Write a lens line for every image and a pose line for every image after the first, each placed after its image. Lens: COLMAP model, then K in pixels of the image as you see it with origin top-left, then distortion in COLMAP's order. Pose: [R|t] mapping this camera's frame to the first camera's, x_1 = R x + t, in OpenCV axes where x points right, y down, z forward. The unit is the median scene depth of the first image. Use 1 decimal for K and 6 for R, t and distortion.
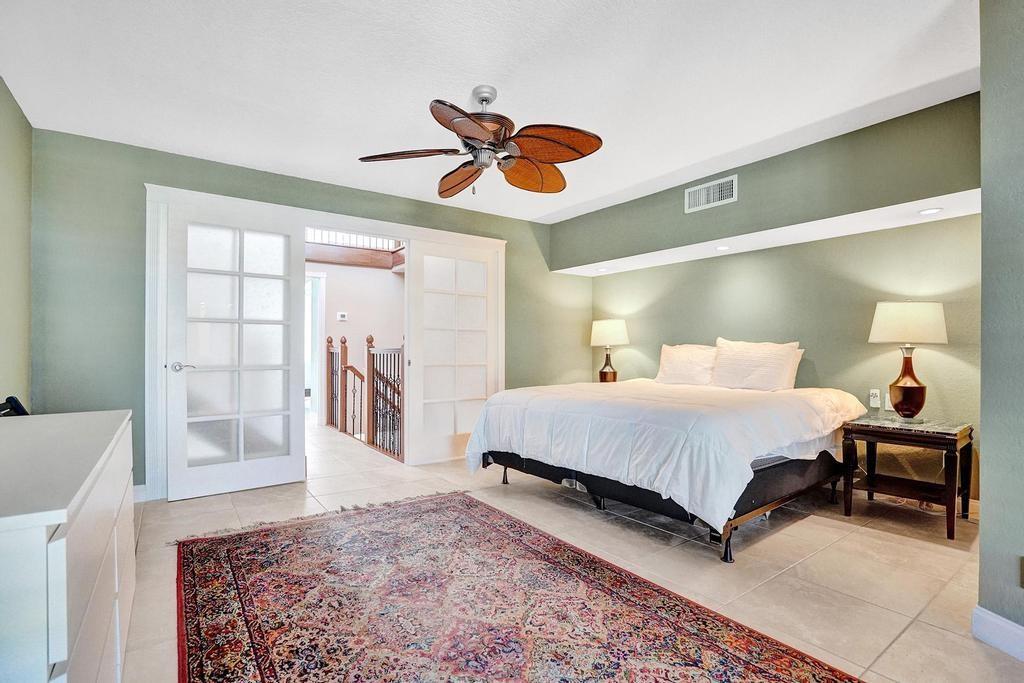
lens RADIAL K [[486.0, 0, 511.0], [0, 486.0, 347.7], [0, 0, 1]] dist [-0.059105, 0.025362]
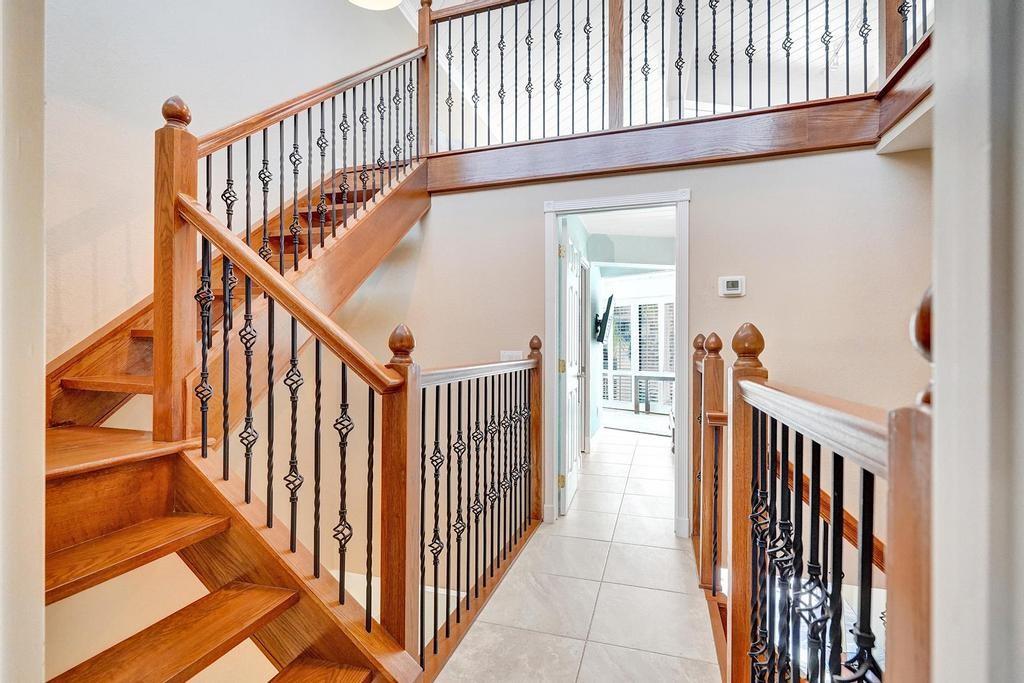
lens RADIAL K [[478.6, 0, 512.0], [0, 478.6, 341.5], [0, 0, 1]] dist [-0.005362, -0.000176]
pose [[0.602817, -0.003462, -0.797872, -0.264118], [-0.007326, 0.999924, -0.009874, -0.022038], [0.797846, 0.011798, 0.602746, 1.178908]]
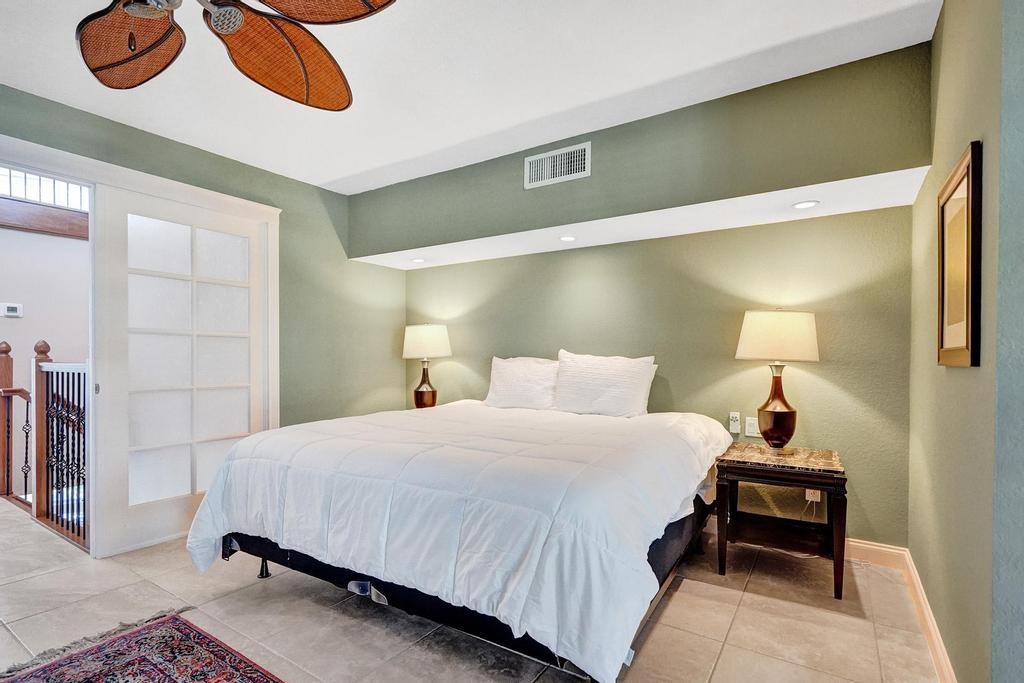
lens RADIAL K [[493.2, 0, 515.4], [0, 493.2, 359.6], [0, 0, 1]] dist [-0.002142, -0.000510]
pose [[0.931828, -0.002827, 0.362889, 0.068512], [-0.002131, 0.999910, 0.013261, -0.018265], [-0.362894, -0.013130, 0.931738, 0.301039]]
